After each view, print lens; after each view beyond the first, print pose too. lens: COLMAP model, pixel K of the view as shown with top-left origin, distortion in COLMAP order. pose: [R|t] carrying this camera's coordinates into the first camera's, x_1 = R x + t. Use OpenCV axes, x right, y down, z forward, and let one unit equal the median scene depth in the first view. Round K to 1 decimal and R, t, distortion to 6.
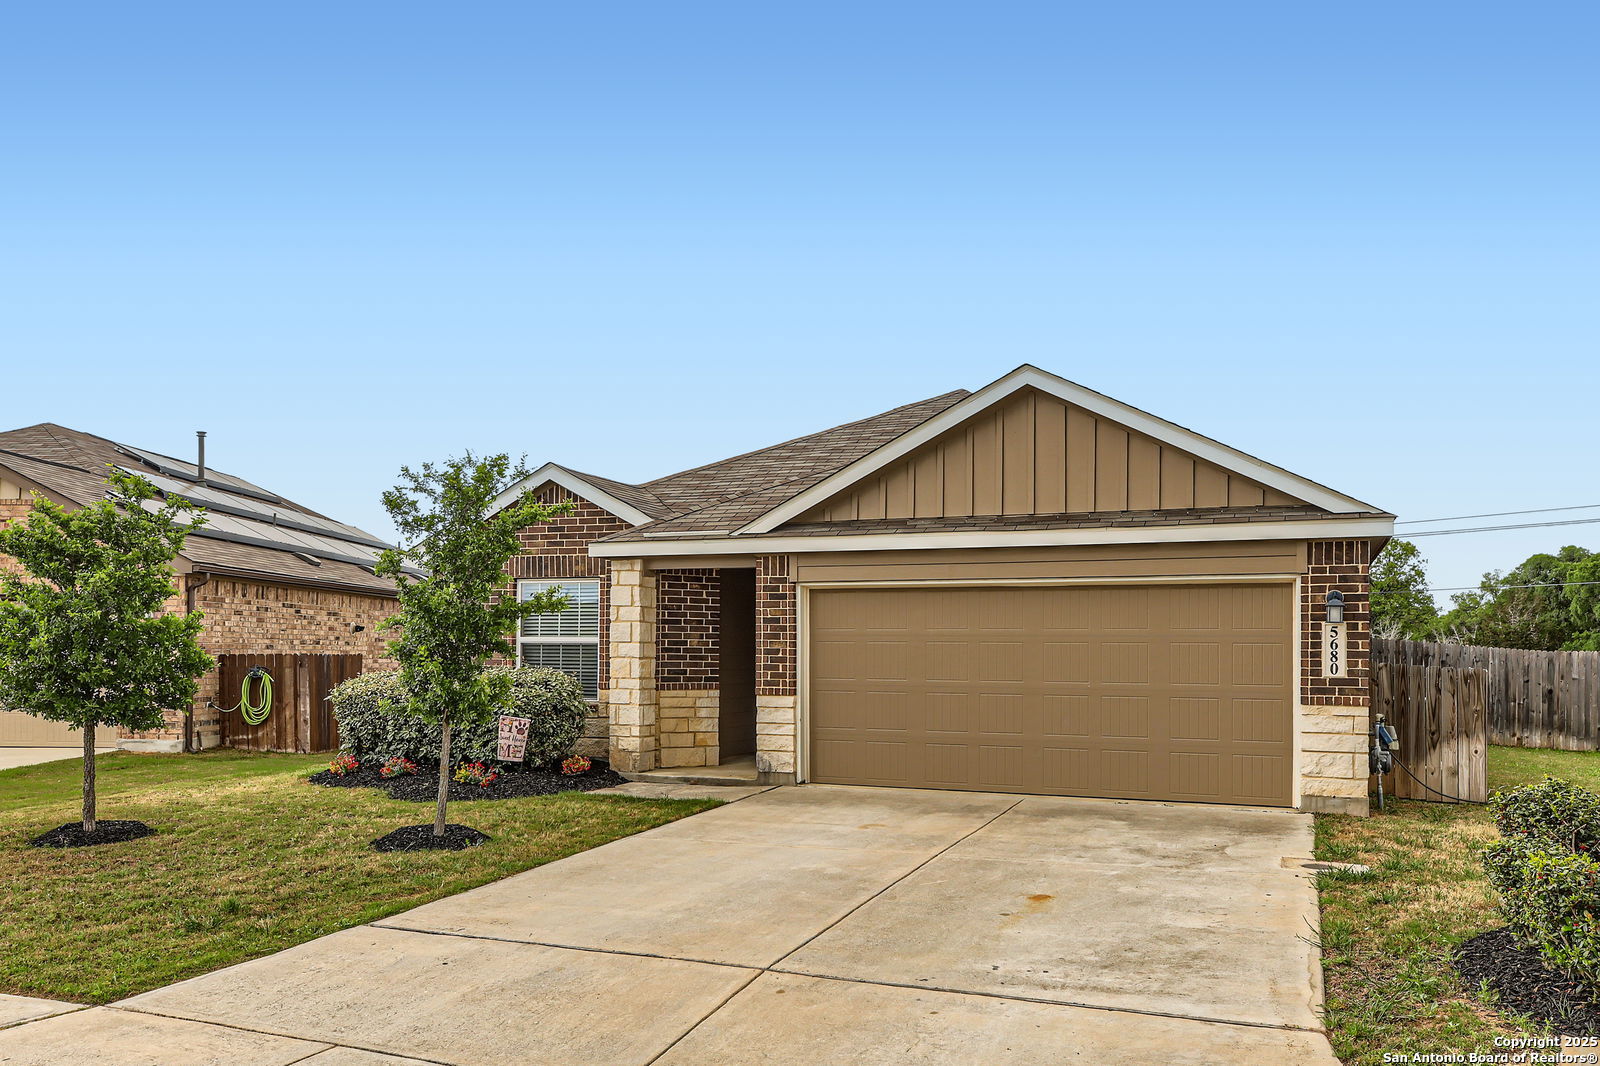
lens RADIAL K [[1275.3, 0, 801.1], [0, 1275.3, 642.8], [0, 0, 1]] dist [0.003287, 0.002617]
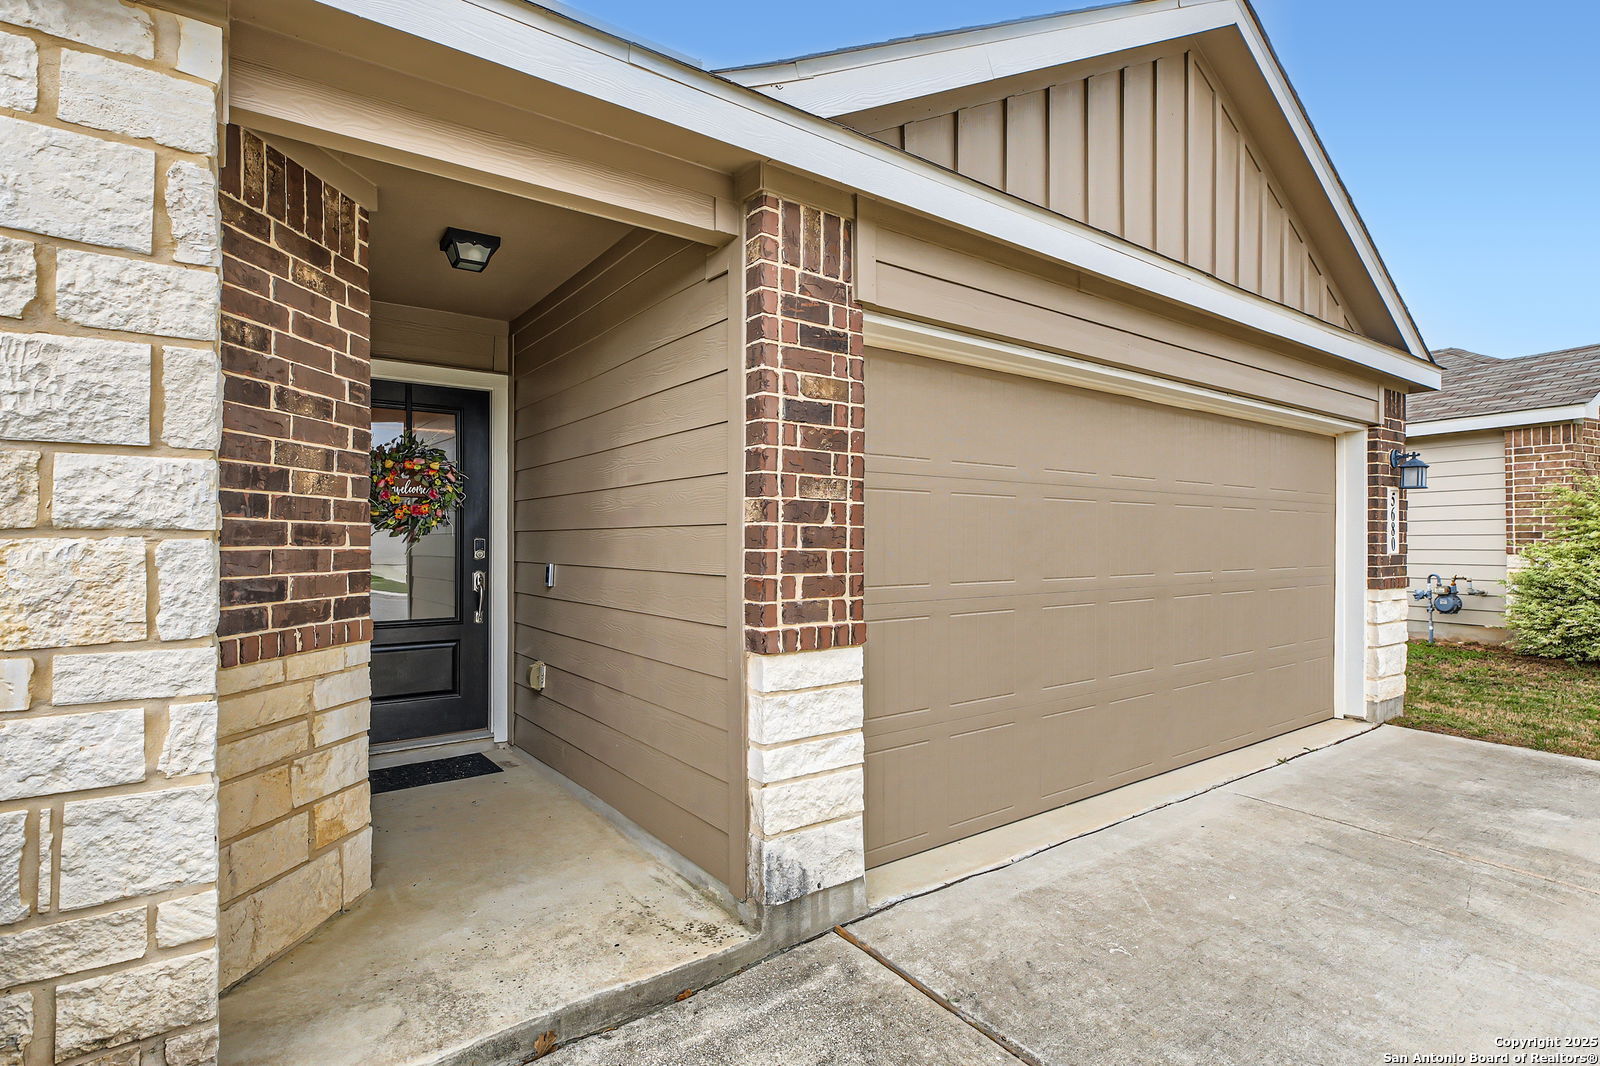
lens RADIAL K [[785.0, 0, 770.6], [0, 785.0, 539.0], [0, 0, 1]] dist [-0.001400, -0.000063]
pose [[0.530670, -0.004203, 0.847568, -0.208935], [-0.001879, 0.999979, 0.006135, 0.013635], [-0.847576, -0.004848, 0.530651, 0.987717]]
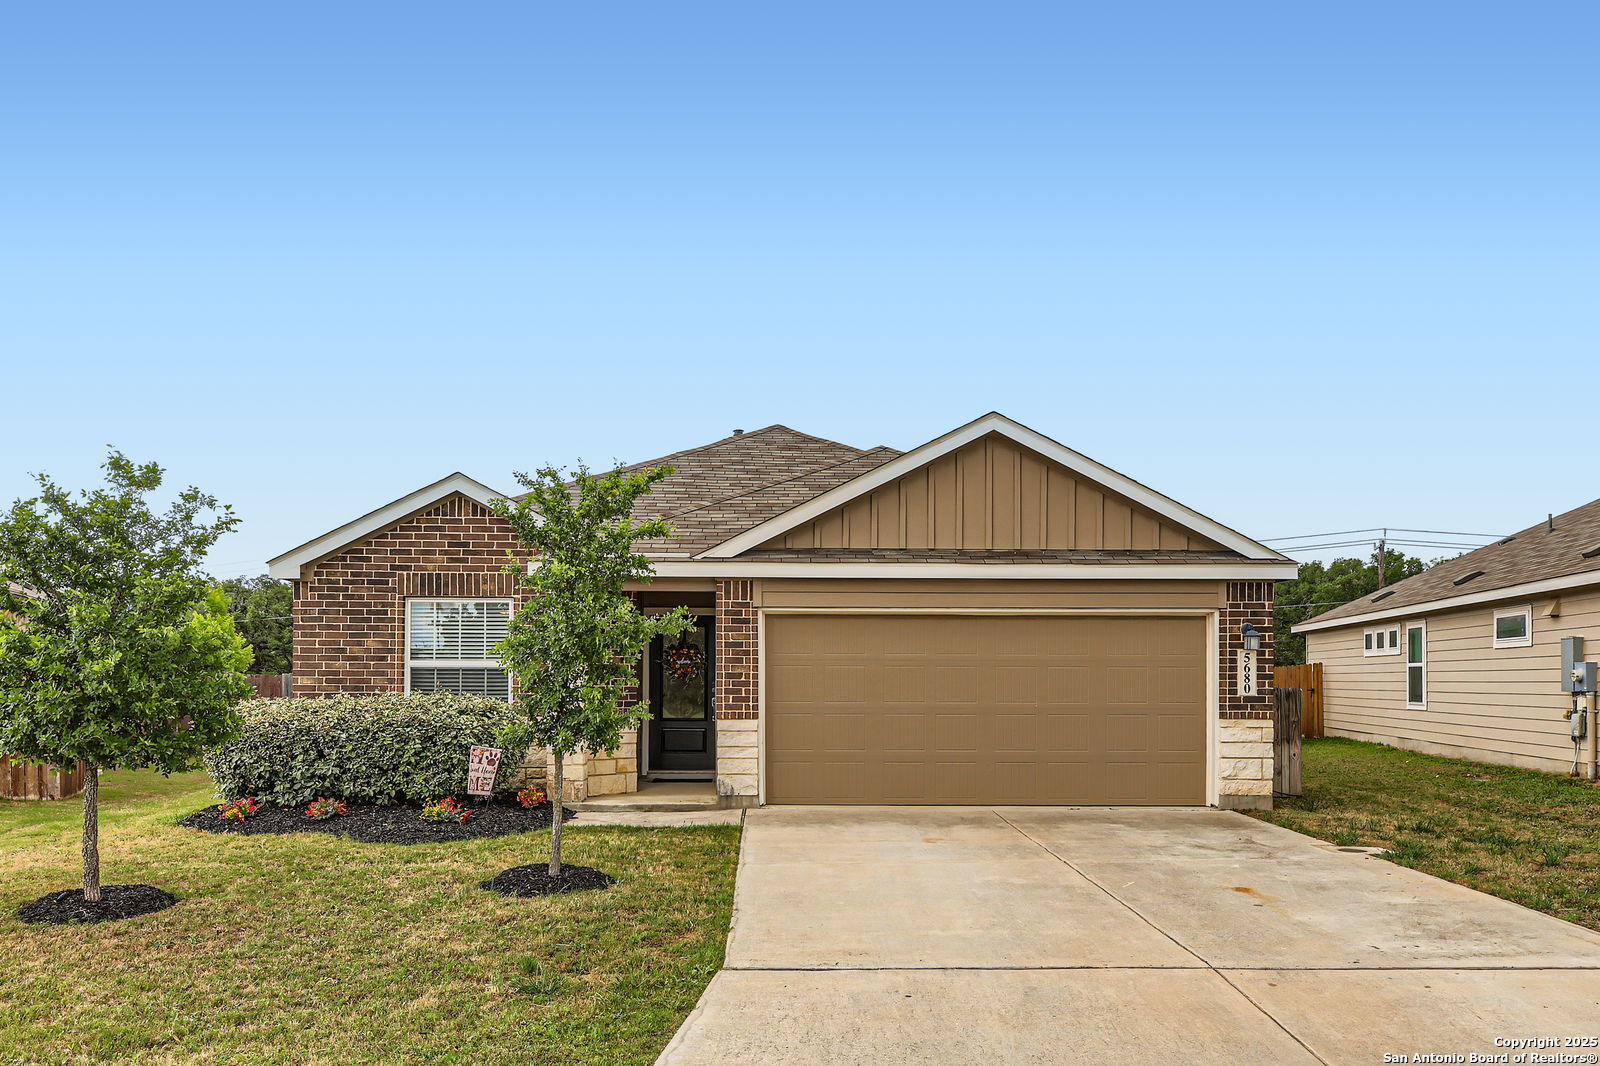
lens RADIAL K [[1234.1, 0, 800.2], [0, 1234.1, 673.2], [0, 0, 1]] dist [0.005150, -0.001716]
pose [[0.917487, -0.001581, 0.397762, -0.394920], [0.000275, 0.999994, 0.003339, 0.001805], [-0.397765, -0.002954, 0.917483, 0.094866]]
